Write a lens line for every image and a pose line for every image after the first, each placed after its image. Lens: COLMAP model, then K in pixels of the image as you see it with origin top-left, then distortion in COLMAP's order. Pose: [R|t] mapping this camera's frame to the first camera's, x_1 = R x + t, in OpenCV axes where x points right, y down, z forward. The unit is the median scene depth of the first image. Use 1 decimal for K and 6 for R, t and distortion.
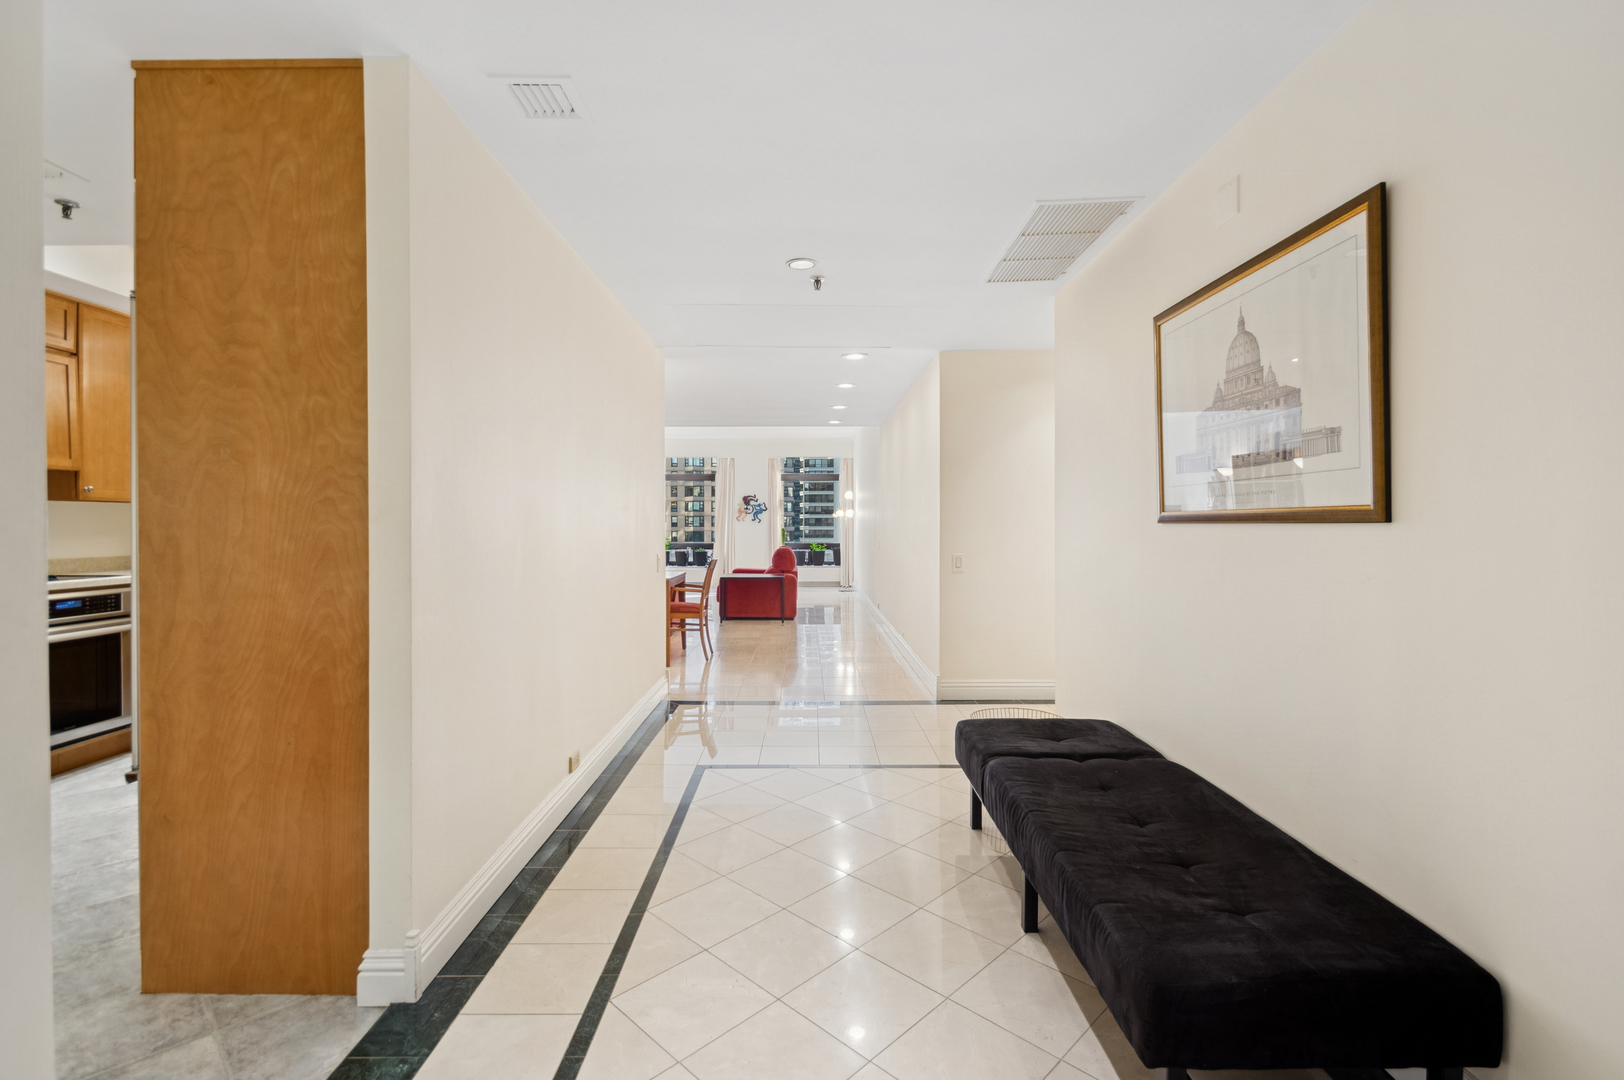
lens RADIAL K [[737.1, 0, 808.3], [0, 737.1, 533.9], [0, 0, 1]] dist [0.011713, -0.006406]
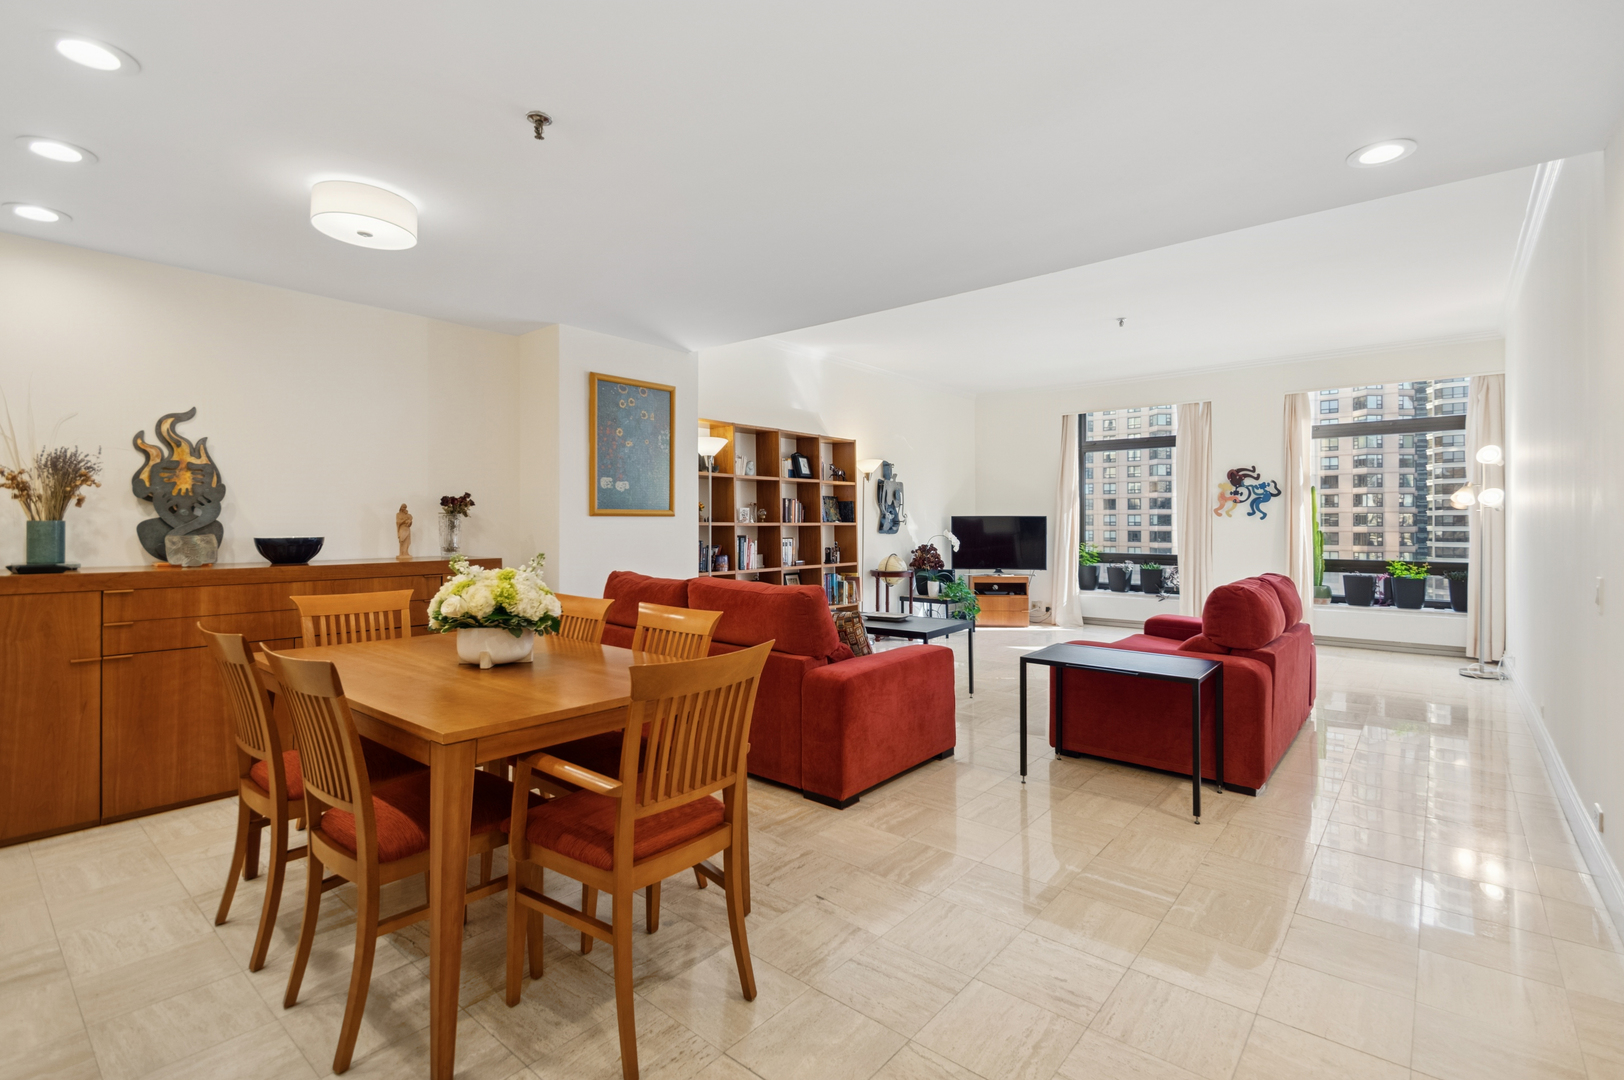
lens RADIAL K [[737.1, 0, 838.8], [0, 737.1, 521.6], [0, 0, 1]] dist [0.011713, -0.006406]
pose [[0.774796, 0.001542, -0.632209, 0.031929], [-0.010628, 0.999887, -0.010586, -0.004822], [0.632122, 0.014921, 0.774725, 0.401613]]
